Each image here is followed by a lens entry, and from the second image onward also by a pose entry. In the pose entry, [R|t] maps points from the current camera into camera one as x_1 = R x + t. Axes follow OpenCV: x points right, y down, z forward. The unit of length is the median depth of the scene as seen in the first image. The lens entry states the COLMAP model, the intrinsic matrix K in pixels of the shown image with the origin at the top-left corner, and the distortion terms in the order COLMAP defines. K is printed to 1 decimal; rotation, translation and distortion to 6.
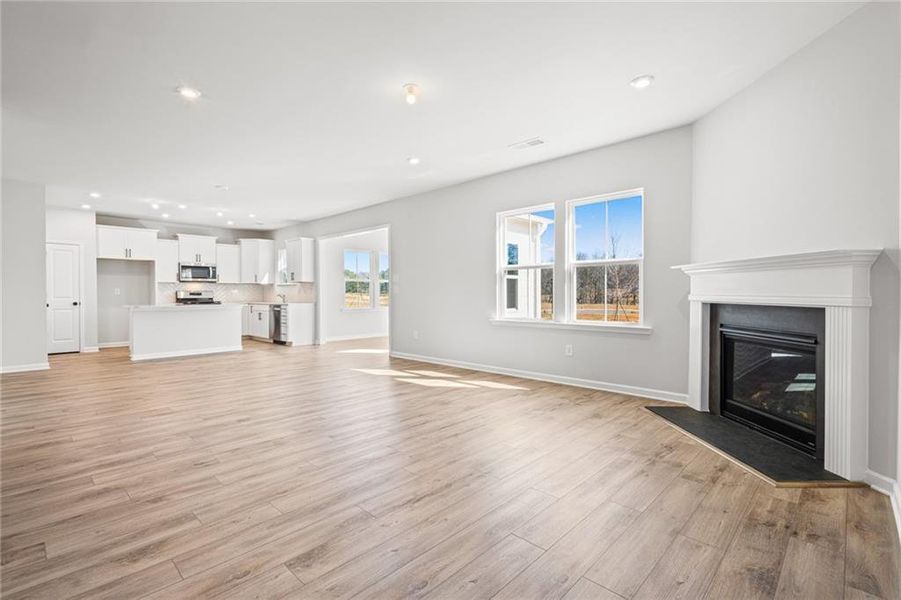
lens RADIAL K [[414.1, 0, 451.7], [0, 414.1, 297.7], [0, 0, 1]] dist [0.033240, -0.000372]
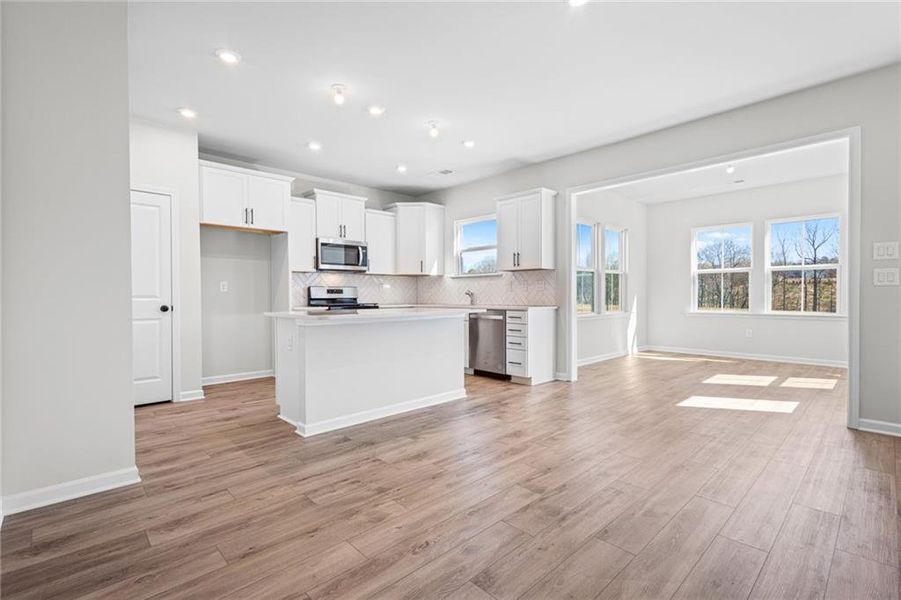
lens RADIAL K [[414.1, 0, 445.5], [0, 414.1, 300.2], [0, 0, 1]] dist [0.033240, -0.000372]
pose [[0.999878, -0.001649, -0.015546, -0.462112], [0.001676, 0.999997, 0.001730, 0.002993], [0.015543, -0.001755, 0.999878, 0.423894]]
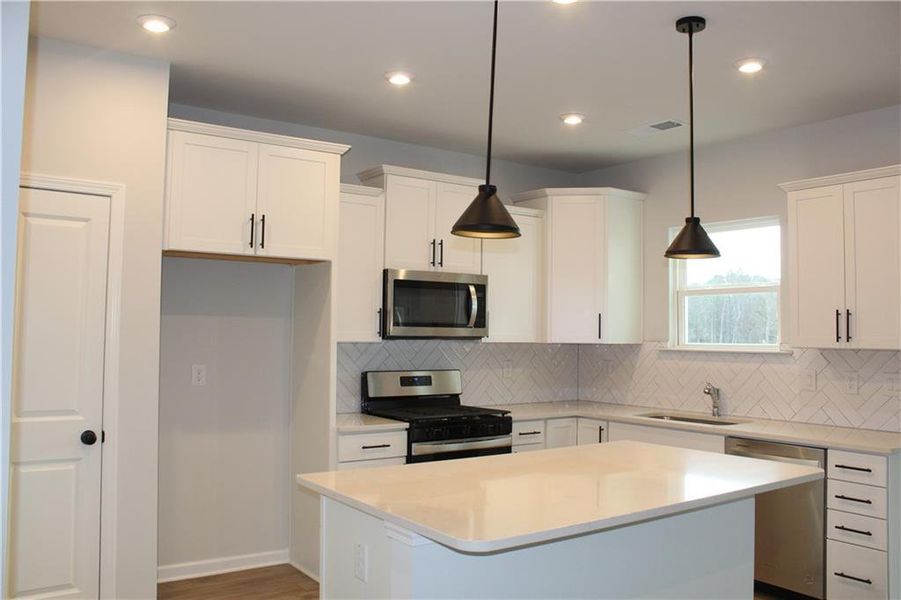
lens RADIAL K [[756.1, 0, 452.0], [0, 756.1, 299.1], [0, 0, 1]] dist [-0.073030, 0.004804]
pose [[0.989336, 0.010262, -0.145291, -0.537133], [-0.017235, 0.998755, -0.046814, -0.042086], [0.144630, 0.048819, 0.988281, 0.525831]]
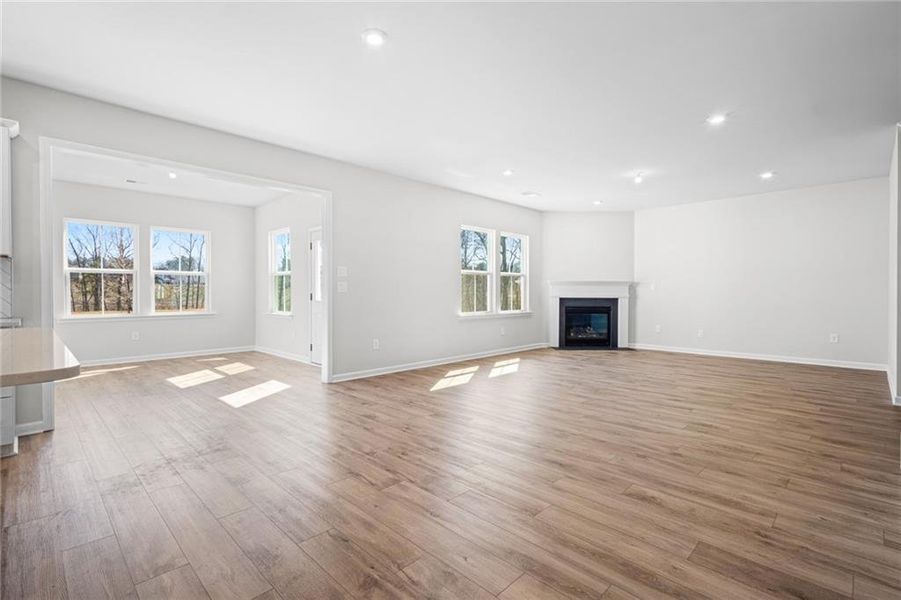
lens RADIAL K [[414.1, 0, 445.0], [0, 414.1, 296.1], [0, 0, 1]] dist [0.033240, -0.000372]
pose [[-0.002775, -0.004127, 0.999988, -0.852558], [0.012139, 0.999918, 0.004160, -0.007972], [-0.999922, 0.012151, -0.002725, 0.813458]]
